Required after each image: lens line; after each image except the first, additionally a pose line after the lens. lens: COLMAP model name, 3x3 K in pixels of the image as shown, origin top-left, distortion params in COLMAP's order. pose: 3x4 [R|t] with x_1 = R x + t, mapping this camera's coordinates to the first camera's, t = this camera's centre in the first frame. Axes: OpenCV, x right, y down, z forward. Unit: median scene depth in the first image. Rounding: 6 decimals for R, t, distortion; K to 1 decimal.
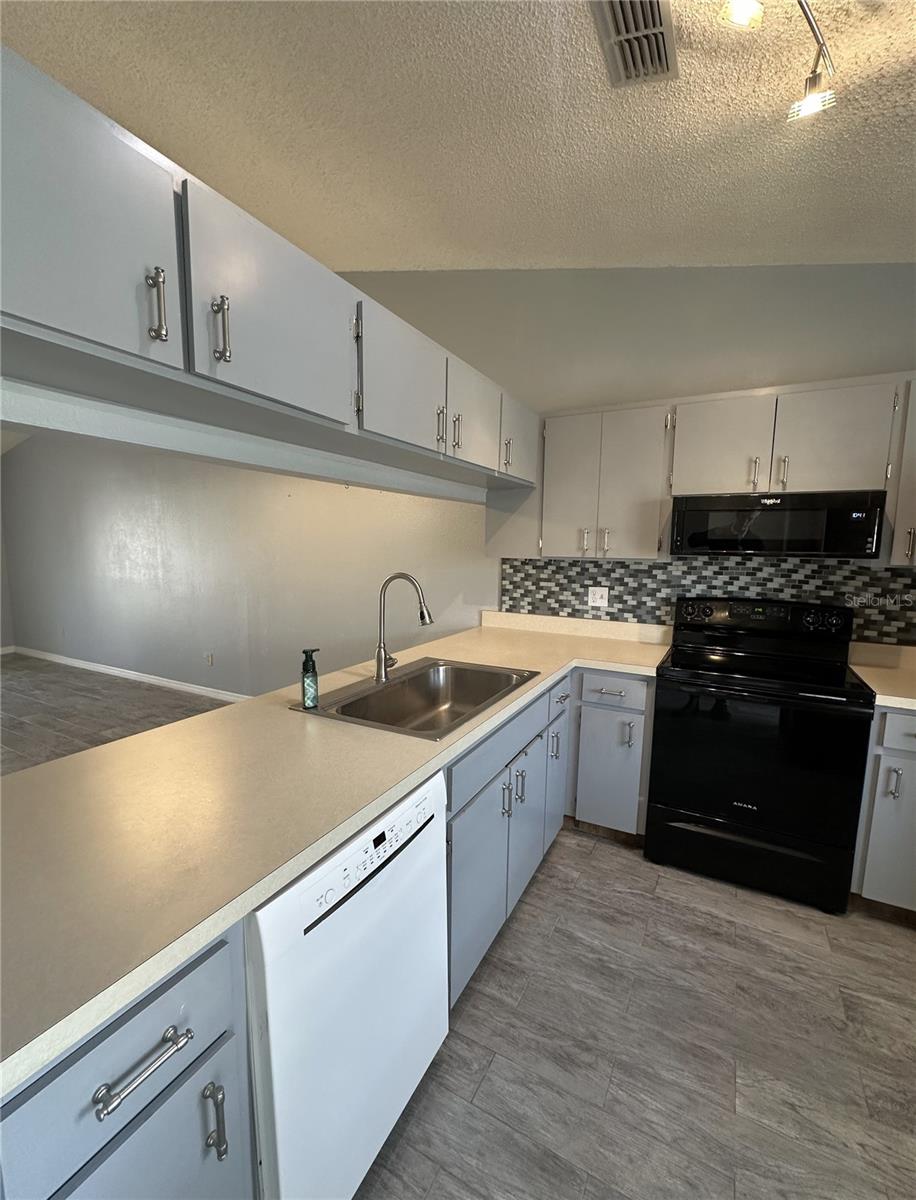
lens RADIAL K [[494.8, 0, 470.7], [0, 494.8, 603.4], [0, 0, 1]] dist [-0.004571, -0.000075]
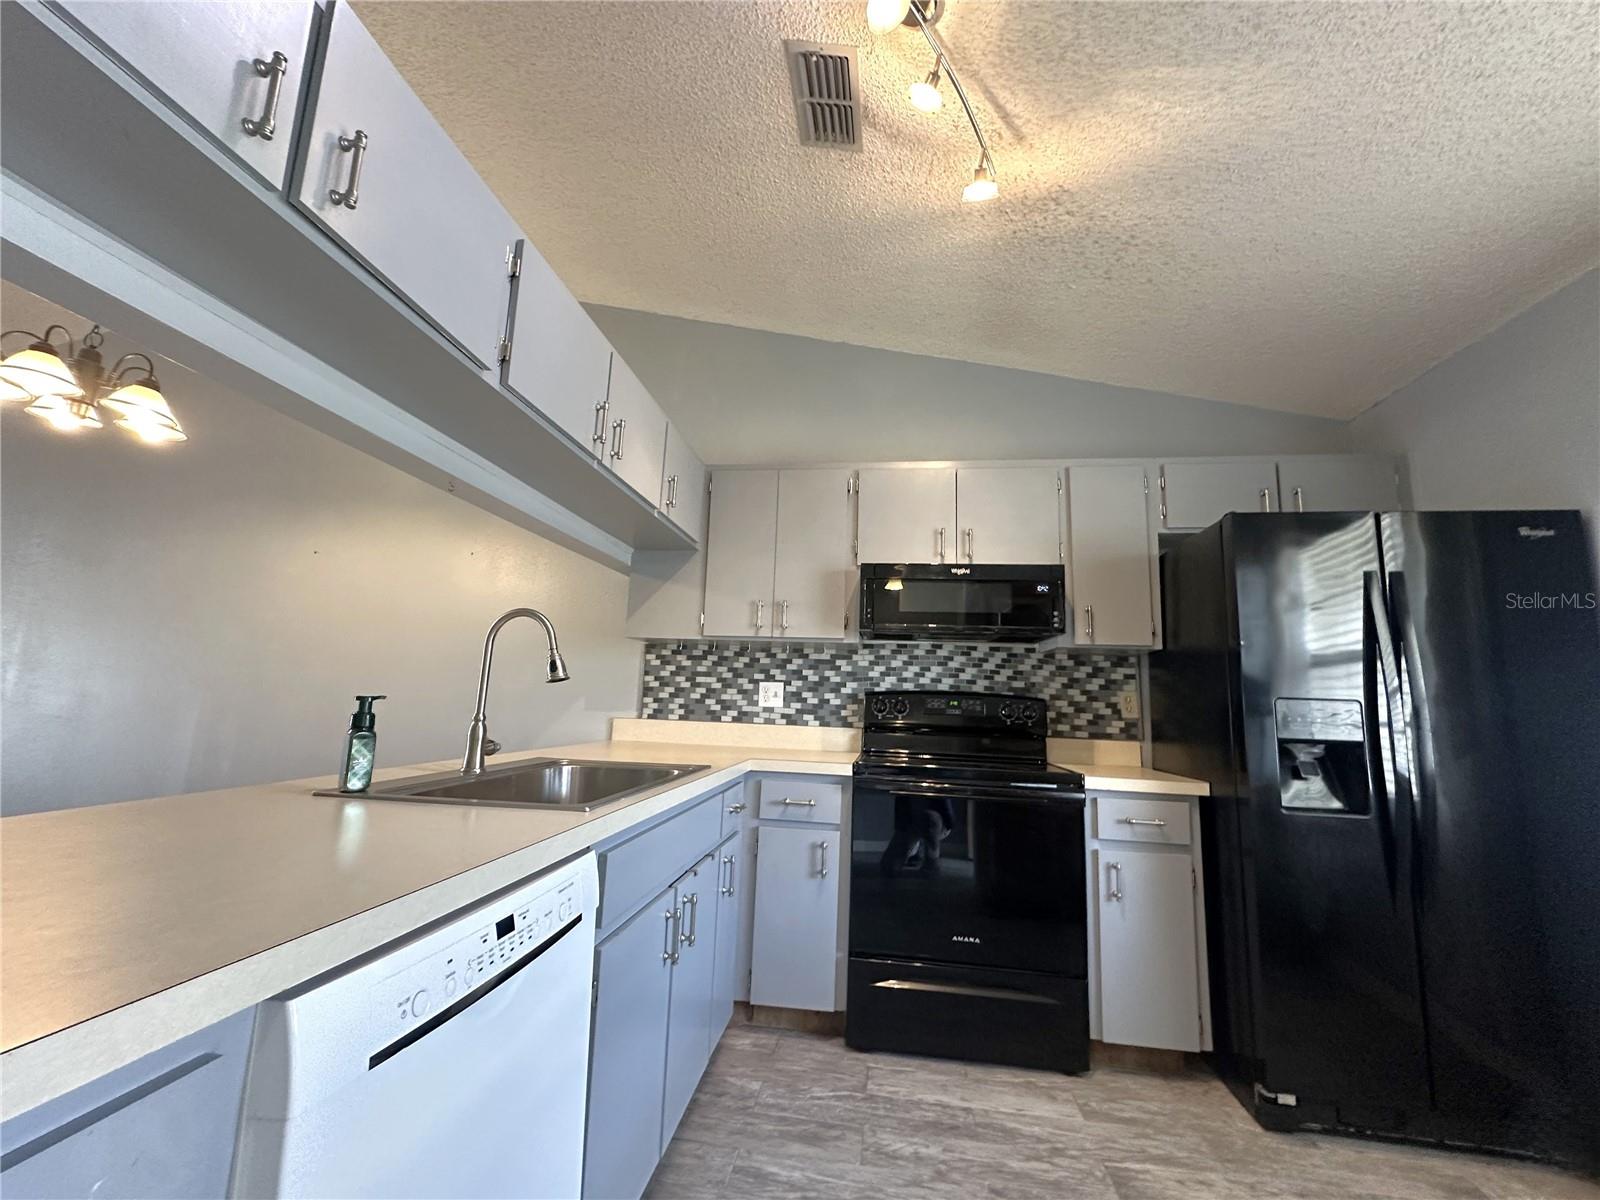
lens RADIAL K [[643.4, 0, 800.0], [0, 643.4, 600.0], [0, 0, 1]] dist [-0.003693, -0.000477]
pose [[0.941142, 0.069017, 0.330891, -0.062761], [0.020970, 0.965125, -0.260949, 0.144138], [-0.337361, 0.252528, 0.906872, 0.029058]]
